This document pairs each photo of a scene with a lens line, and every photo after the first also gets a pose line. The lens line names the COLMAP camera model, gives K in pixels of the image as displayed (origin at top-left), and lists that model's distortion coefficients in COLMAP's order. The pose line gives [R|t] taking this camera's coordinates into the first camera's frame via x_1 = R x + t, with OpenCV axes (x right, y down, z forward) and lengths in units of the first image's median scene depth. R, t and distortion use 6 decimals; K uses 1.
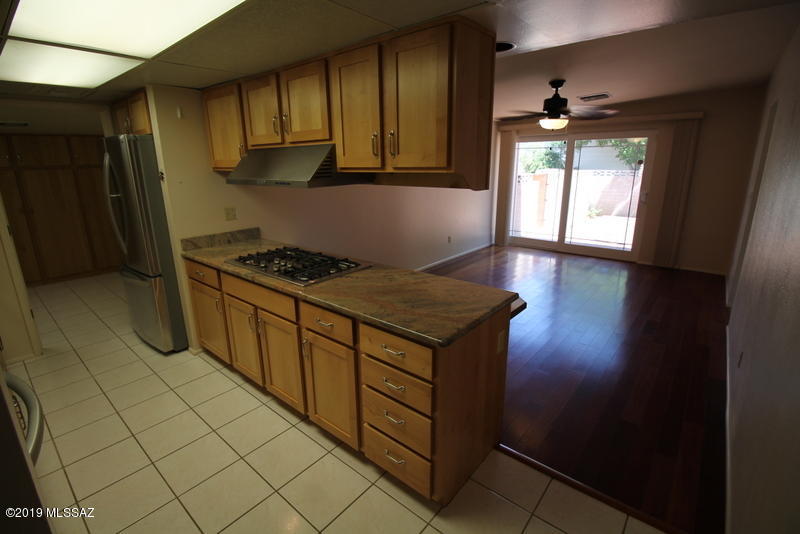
lens RADIAL K [[371.5, 0, 398.7], [0, 371.5, 262.4], [0, 0, 1]] dist [-0.019424, -0.000844]
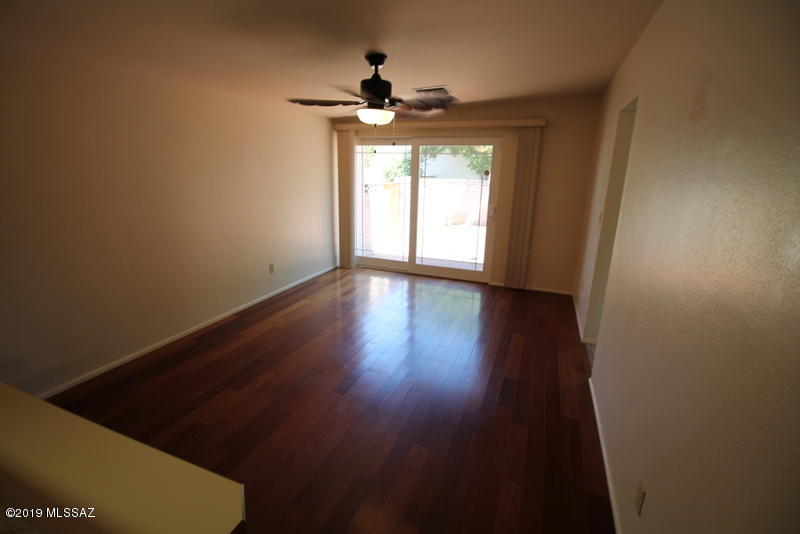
lens RADIAL K [[372.9, 0, 400.0], [0, 372.9, 267.0], [0, 0, 1]] dist [-0.000814, -0.000381]
pose [[0.943639, -0.052351, 0.326809, 0.125954], [0.053073, 0.998568, 0.006715, -0.052174], [-0.326693, 0.011008, 0.945067, 0.181345]]
